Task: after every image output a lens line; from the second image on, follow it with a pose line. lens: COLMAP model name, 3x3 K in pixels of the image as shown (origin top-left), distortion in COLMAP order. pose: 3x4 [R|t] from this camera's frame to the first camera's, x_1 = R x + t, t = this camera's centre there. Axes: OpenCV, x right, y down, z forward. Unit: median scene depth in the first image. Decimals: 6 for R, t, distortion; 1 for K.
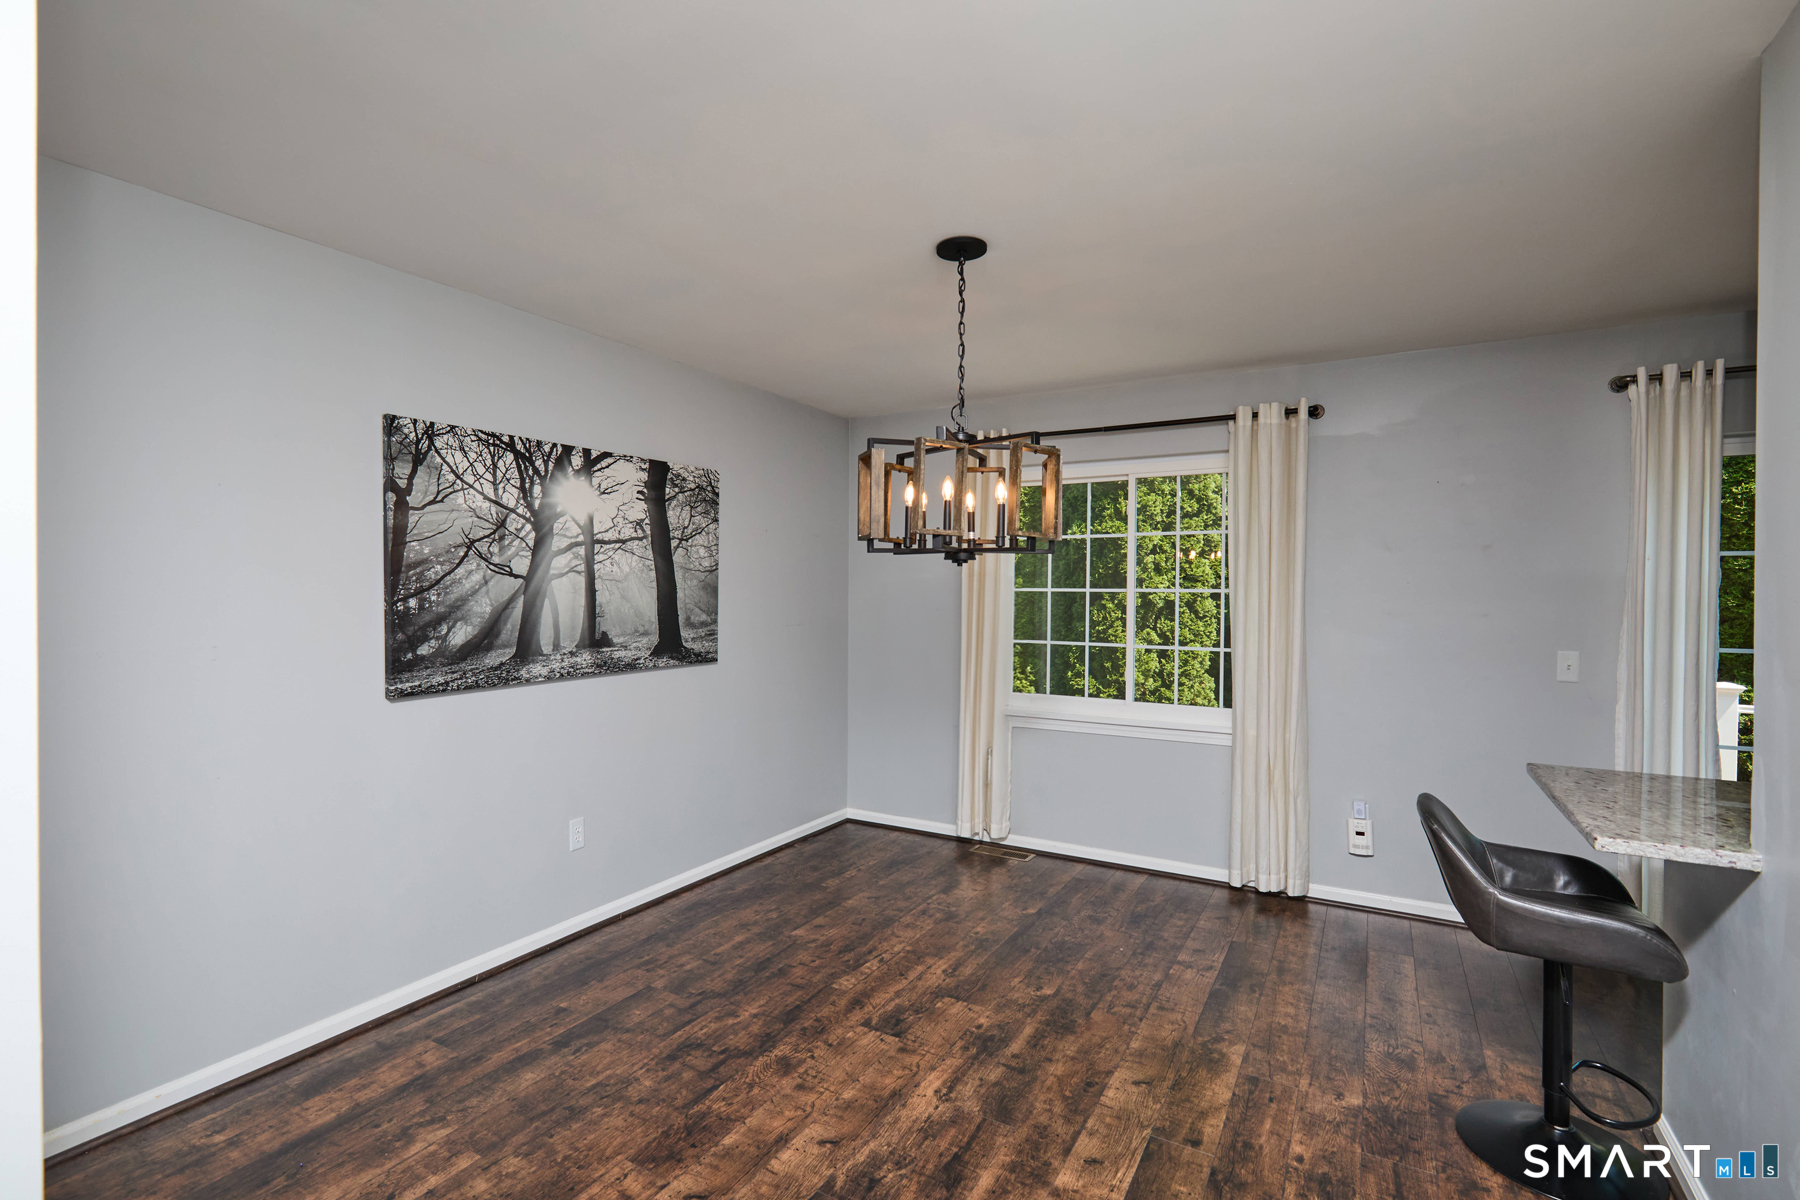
lens RADIAL K [[823.6, 0, 895.4], [0, 823.6, 604.0], [0, 0, 1]] dist [0.002996, 0.000705]
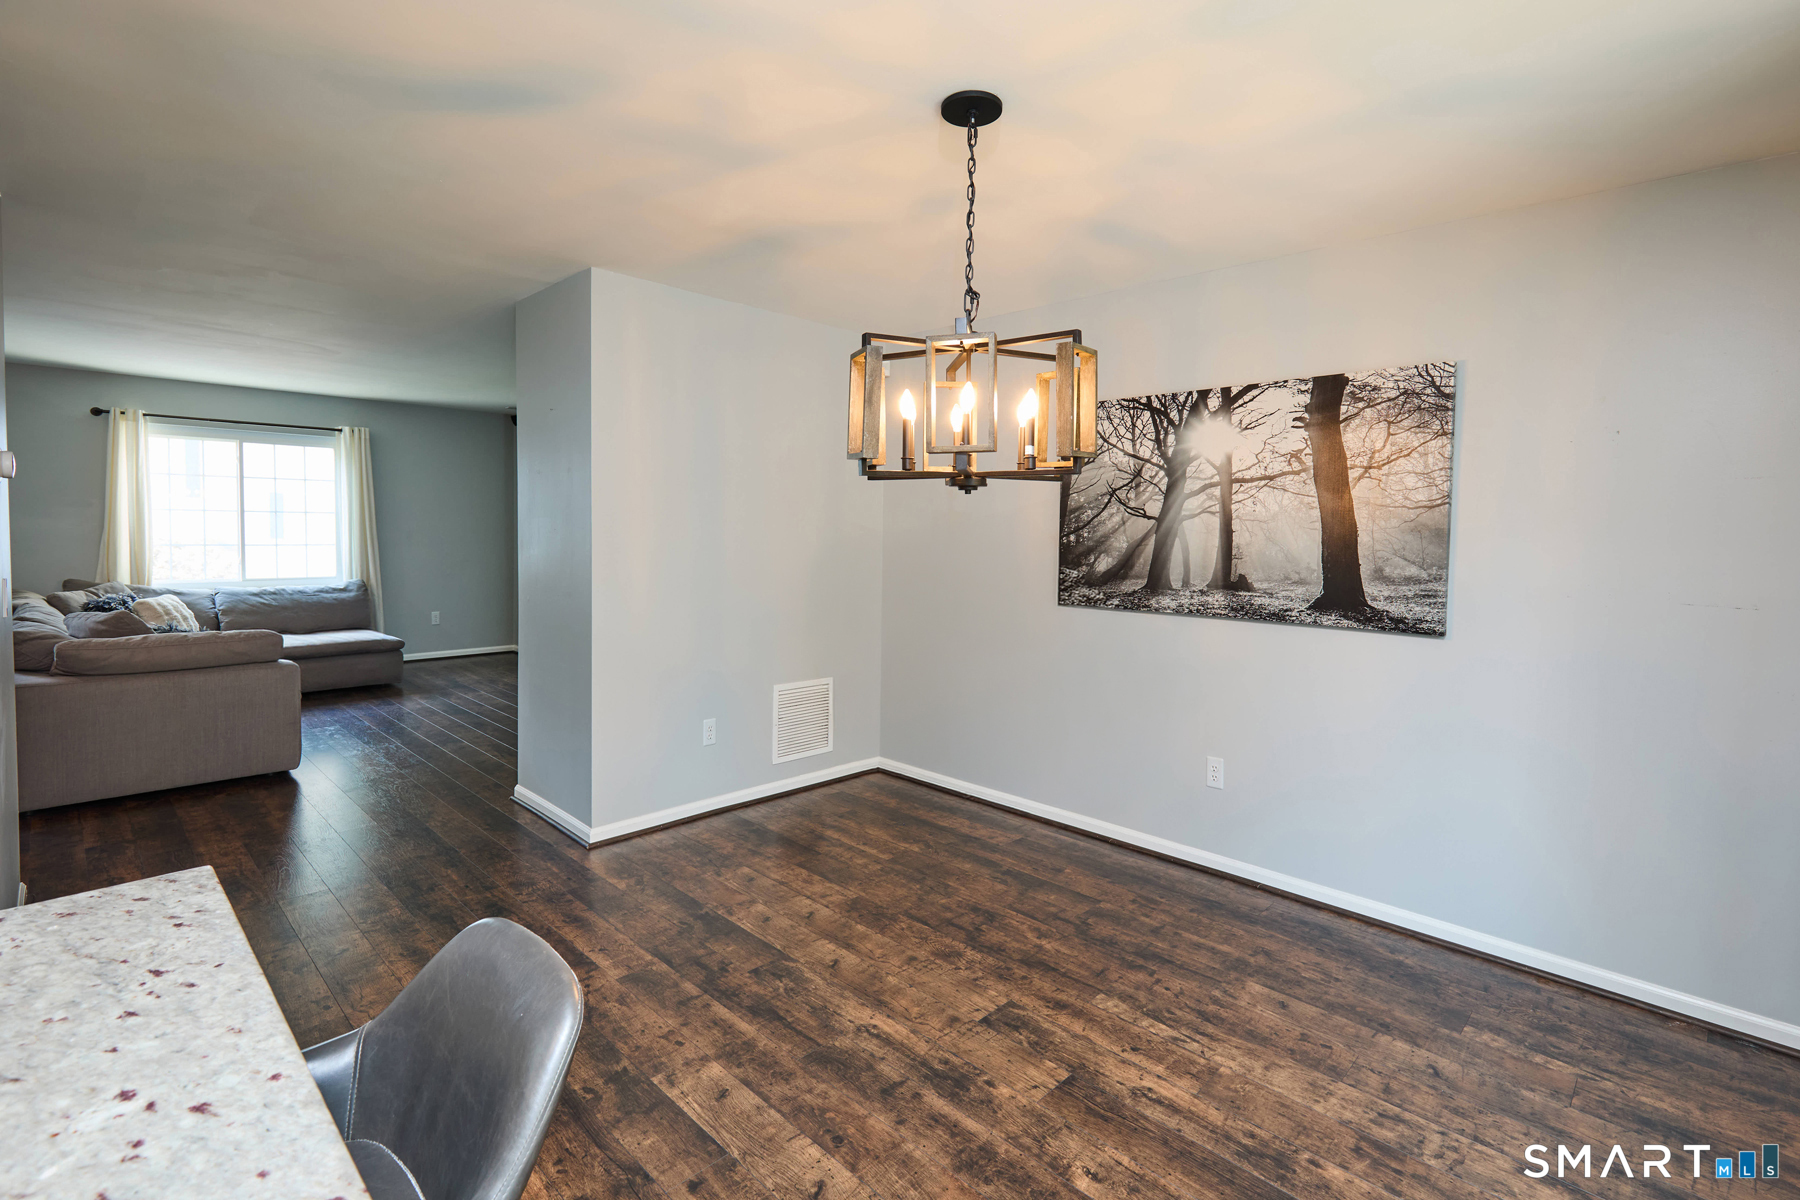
lens RADIAL K [[832.1, 0, 895.9], [0, 832.1, 566.5], [0, 0, 1]] dist [0.002393, 0.000979]
pose [[-0.243526, 0.038218, -0.969141, 0.743878], [-0.034948, 0.998229, 0.048147, -0.009033], [0.969265, 0.045595, -0.241759, 0.926804]]
